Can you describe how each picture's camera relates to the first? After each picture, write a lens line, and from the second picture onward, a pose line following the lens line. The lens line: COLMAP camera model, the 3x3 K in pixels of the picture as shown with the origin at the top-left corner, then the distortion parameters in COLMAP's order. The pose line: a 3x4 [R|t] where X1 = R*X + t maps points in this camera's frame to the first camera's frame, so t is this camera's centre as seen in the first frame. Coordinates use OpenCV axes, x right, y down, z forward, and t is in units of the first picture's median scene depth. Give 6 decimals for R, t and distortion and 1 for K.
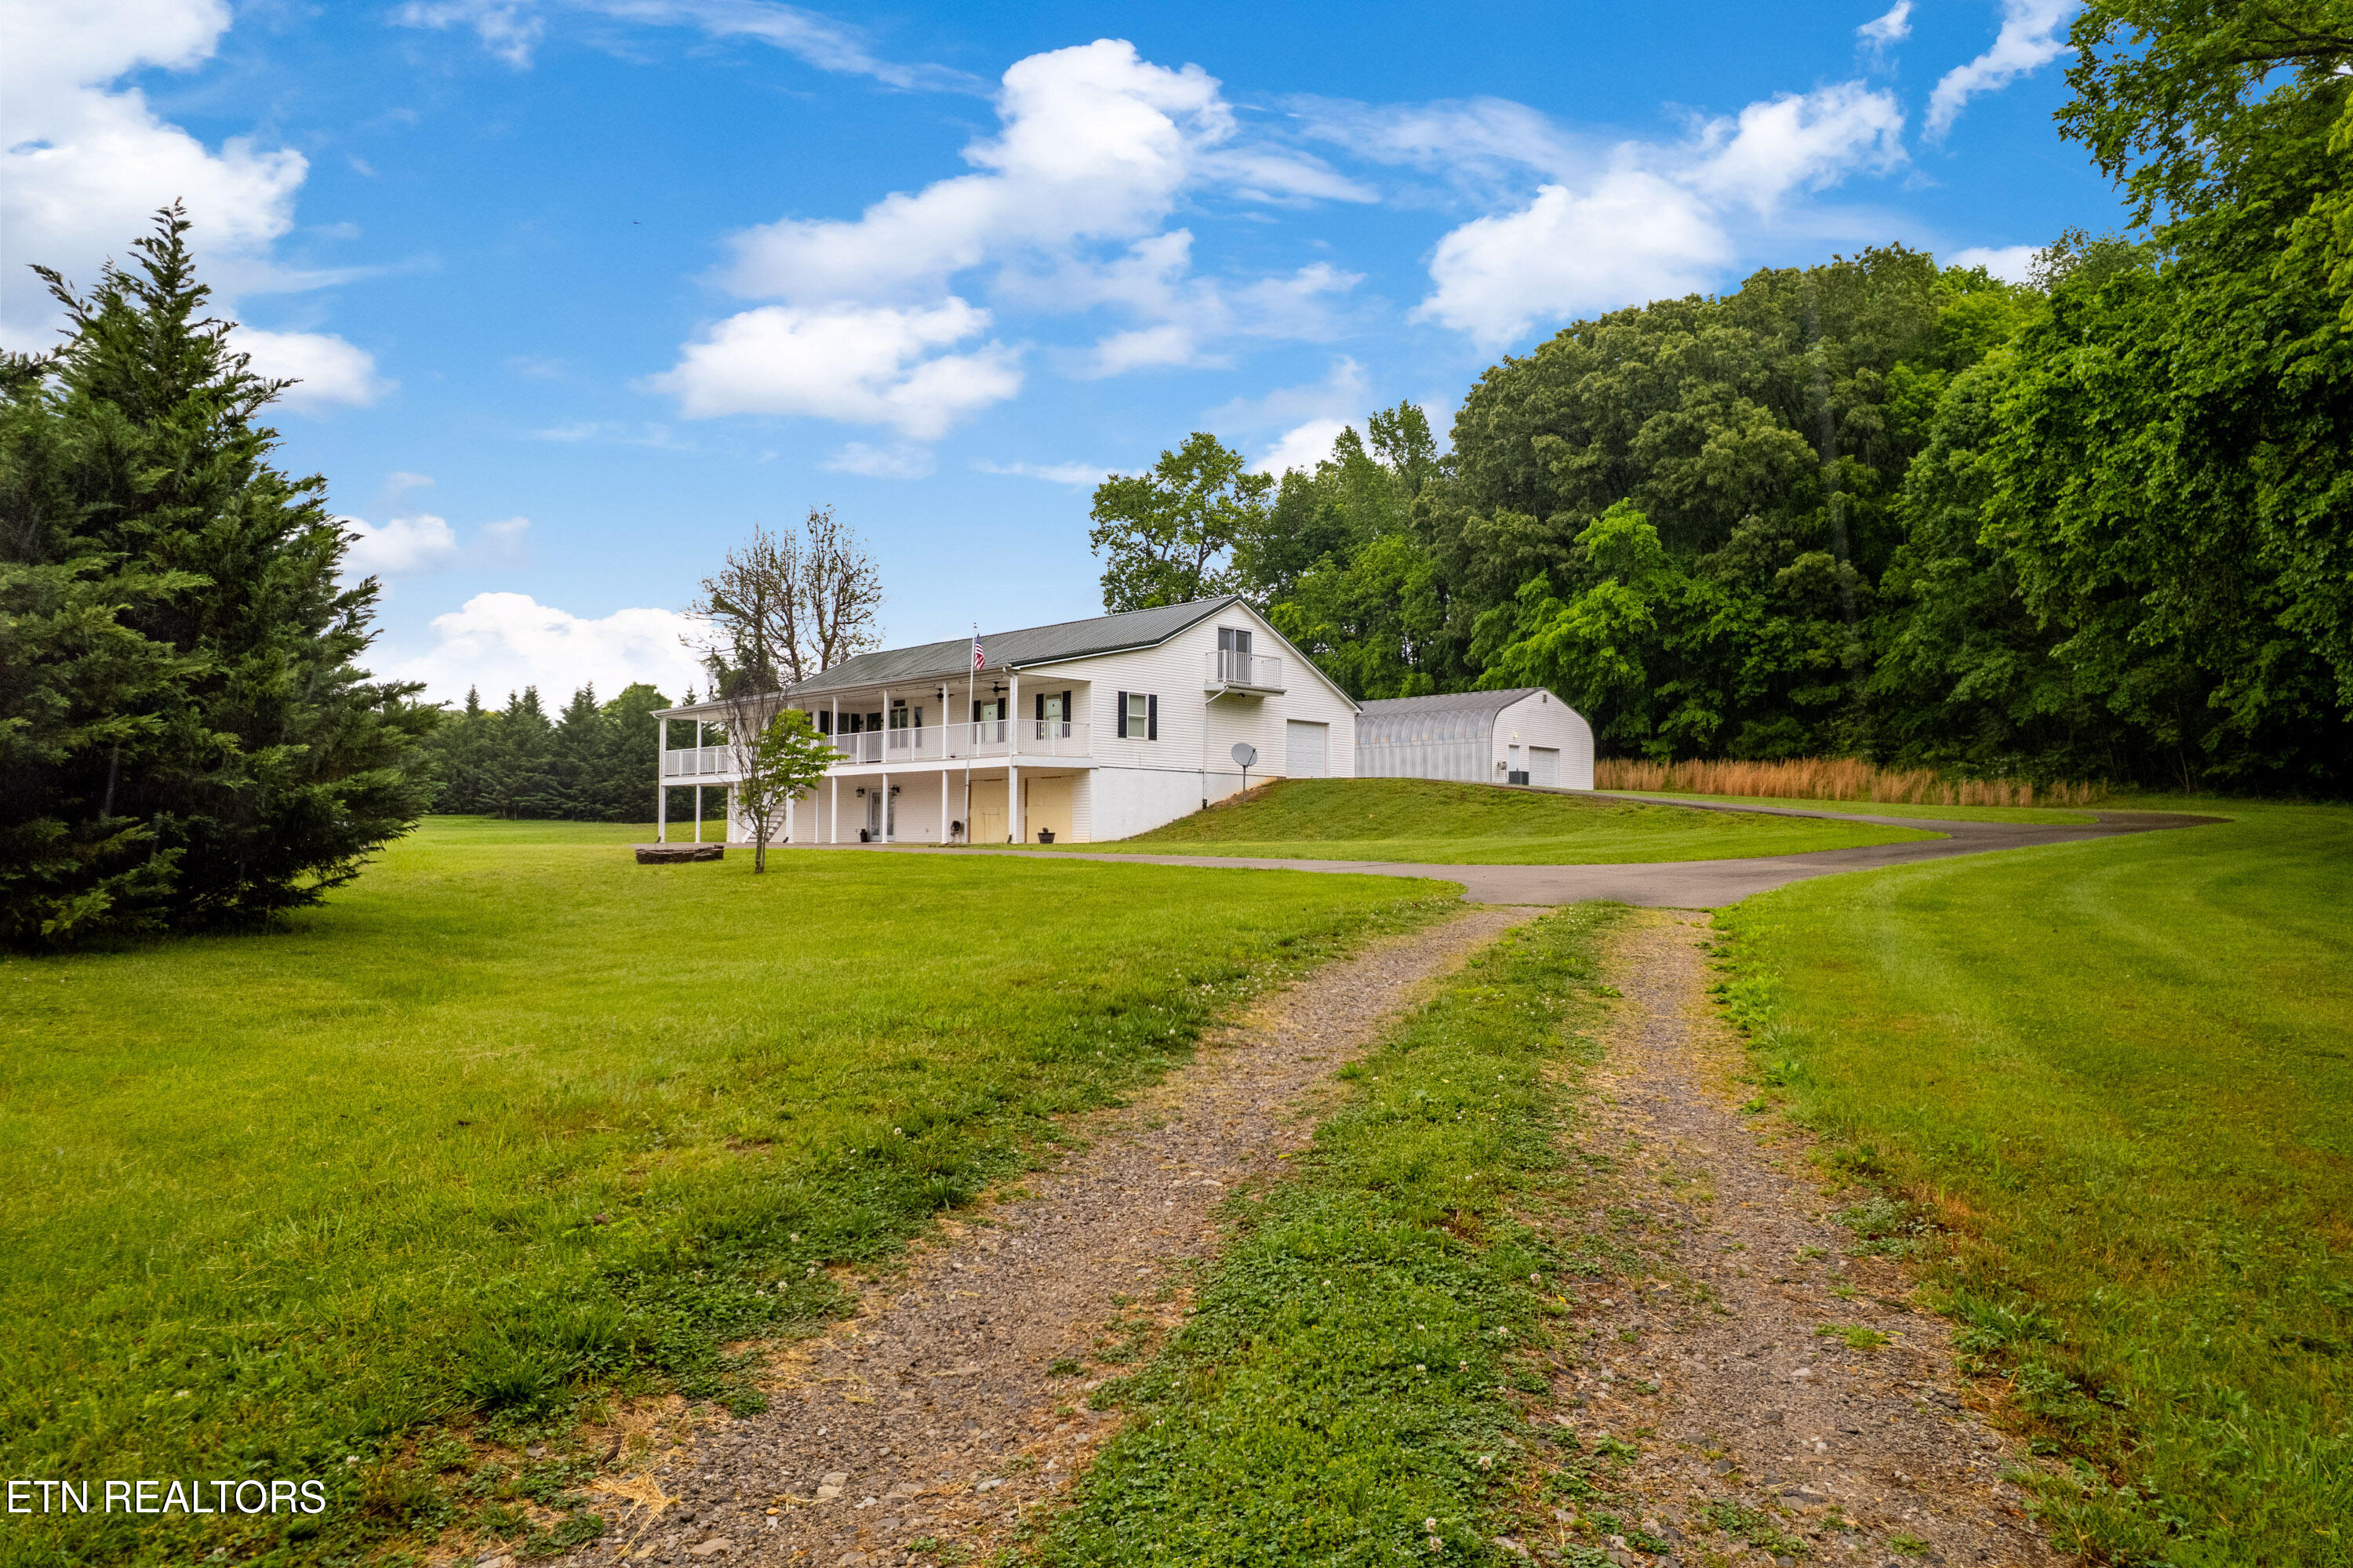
lens RADIAL K [[1512.7, 0, 1175.9], [0, 1512.7, 774.1], [0, 0, 1]] dist [-0.071323, 0.060137]
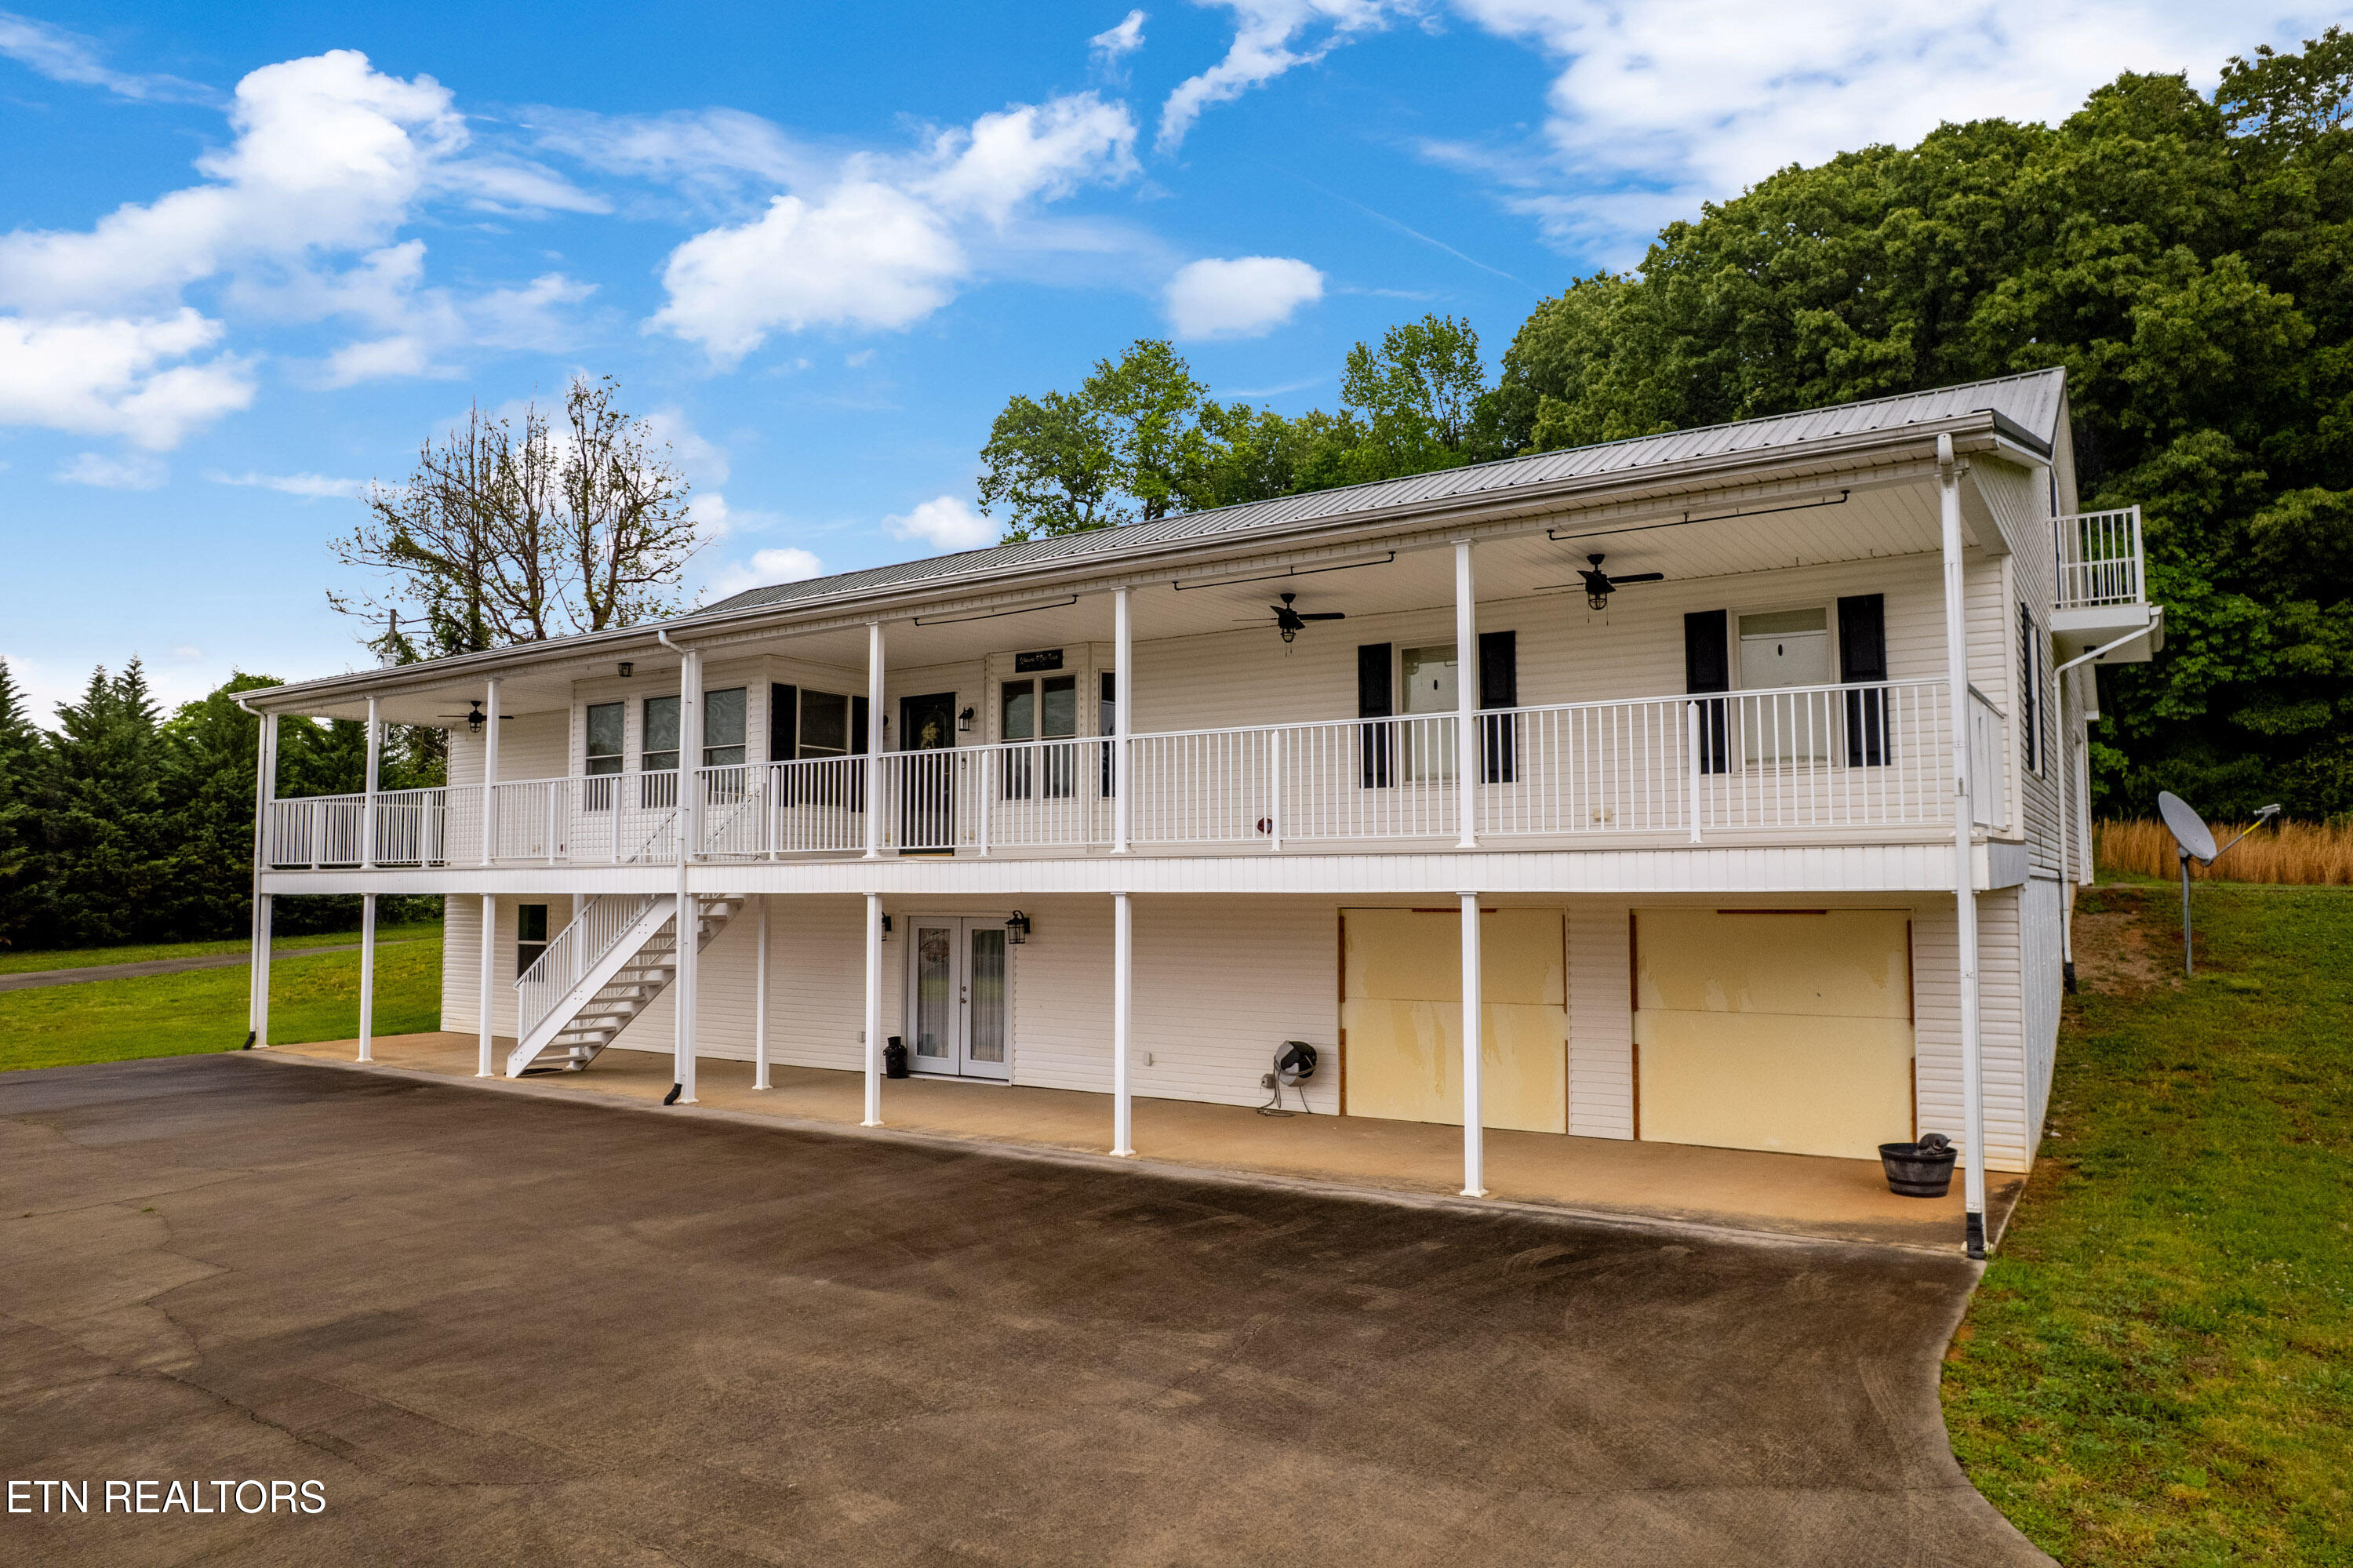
lens RADIAL K [[1512.7, 0, 1176.1], [0, 1512.7, 786.9], [0, 0, 1]] dist [-0.071323, 0.060137]
pose [[0.980628, 0.007365, 0.195740, -0.147363], [-0.003139, 0.999755, -0.021892, -0.008655], [-0.195853, 0.020853, 0.980412, 0.455127]]
